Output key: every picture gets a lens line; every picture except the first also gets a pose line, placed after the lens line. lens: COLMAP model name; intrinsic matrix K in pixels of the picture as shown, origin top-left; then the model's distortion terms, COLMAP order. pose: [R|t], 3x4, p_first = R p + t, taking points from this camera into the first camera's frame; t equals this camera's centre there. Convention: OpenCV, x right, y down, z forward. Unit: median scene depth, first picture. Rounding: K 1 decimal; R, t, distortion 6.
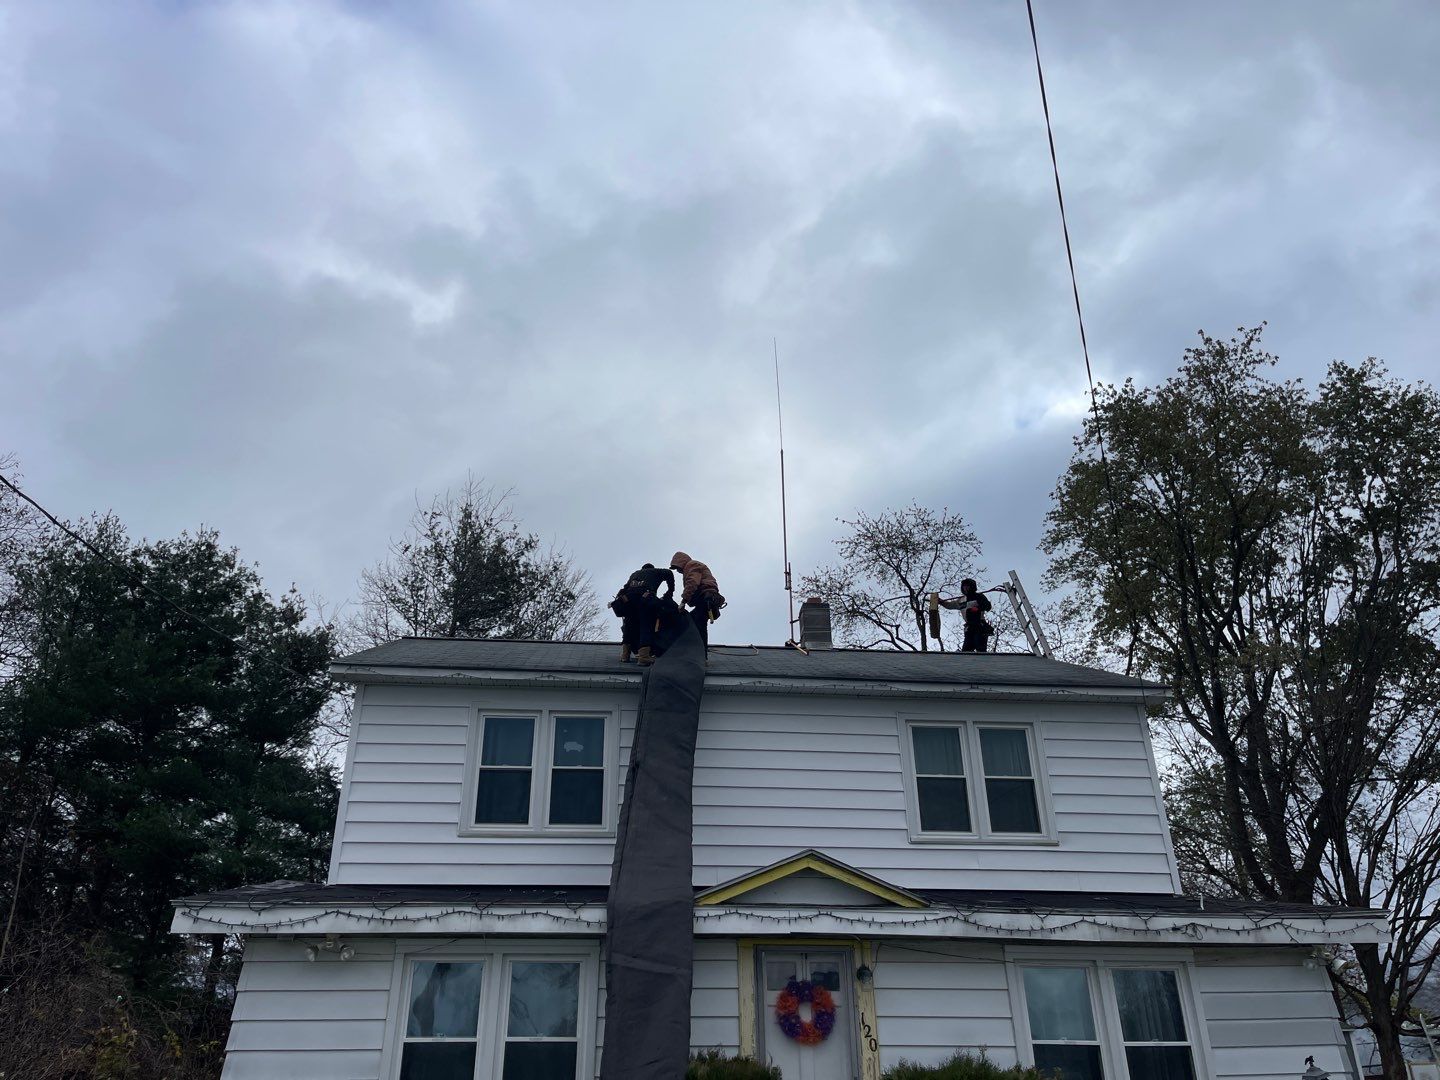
lens RADIAL K [[1117.5, 0, 698.1], [0, 1117.5, 540.7], [0, 0, 1]] dist [0.065660, -0.071175]
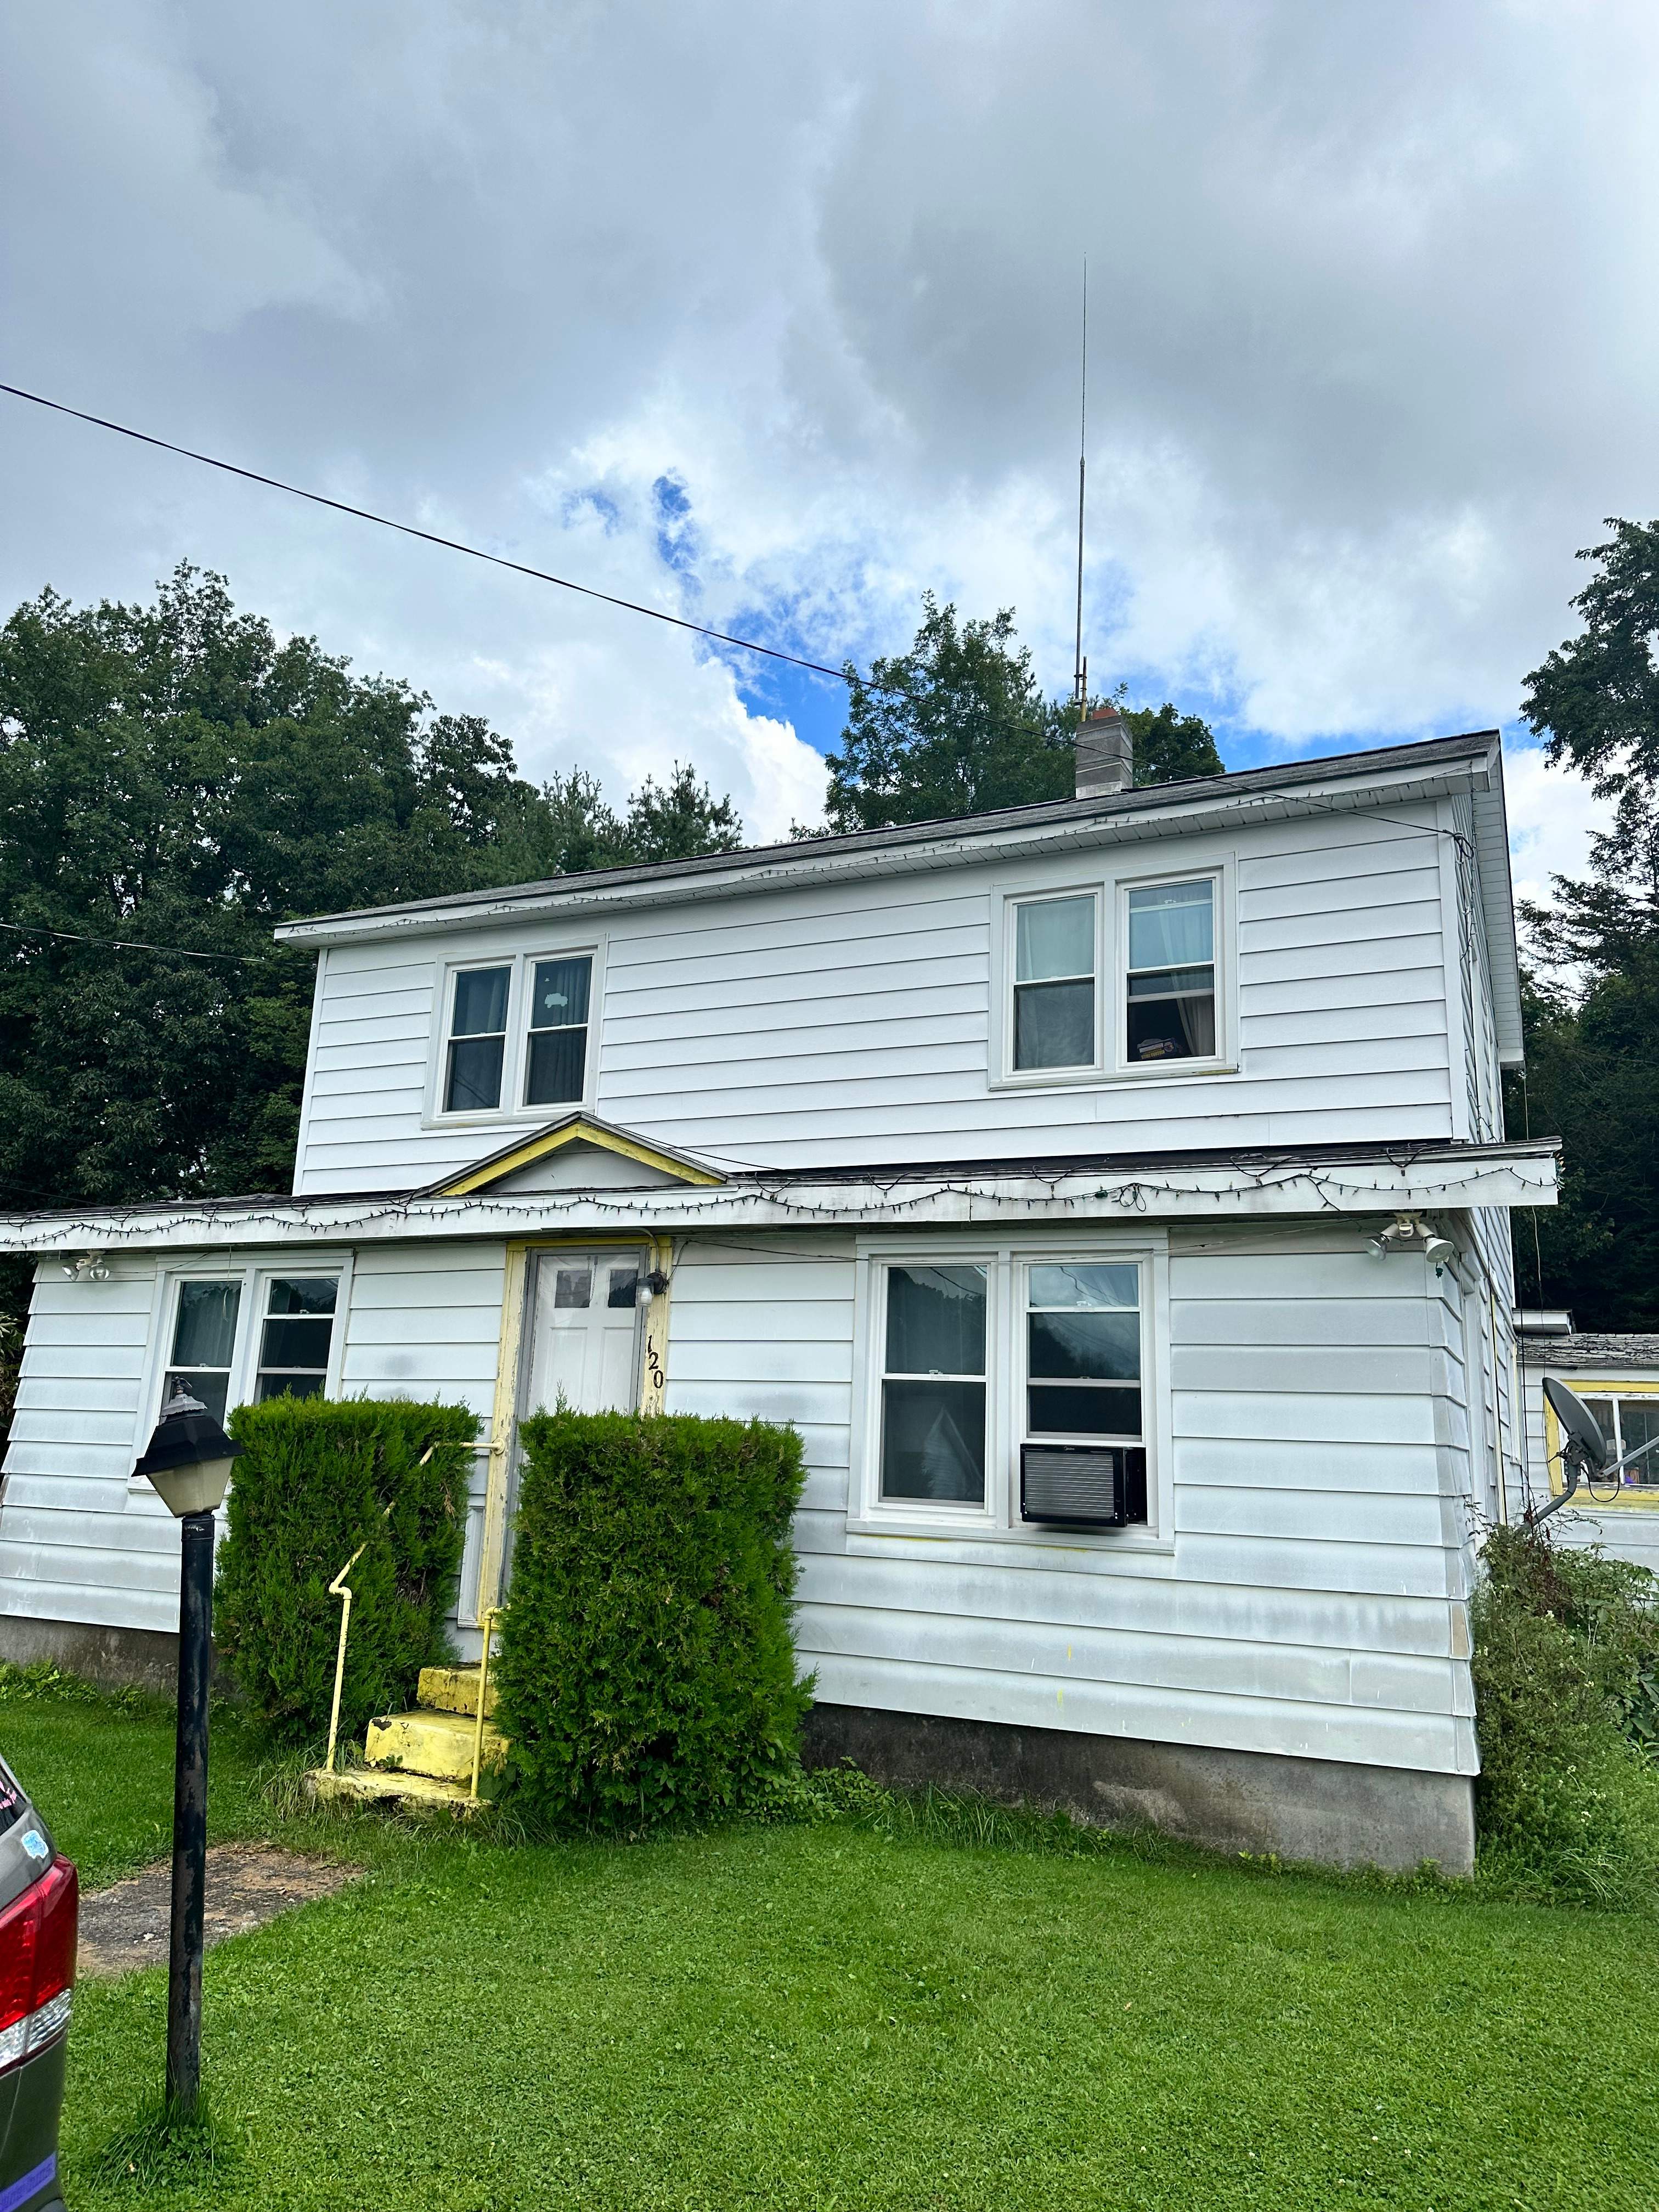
lens RADIAL K [[1601.0, 0, 799.0], [0, 1601.0, 1100.6], [0, 0, 1]] dist [0.165821, -0.324226]
pose [[0.853298, -0.077220, -0.515674, 0.548414], [0.192780, 0.965619, 0.174399, 0.097331], [0.484478, -0.248226, 0.838848, 0.199442]]
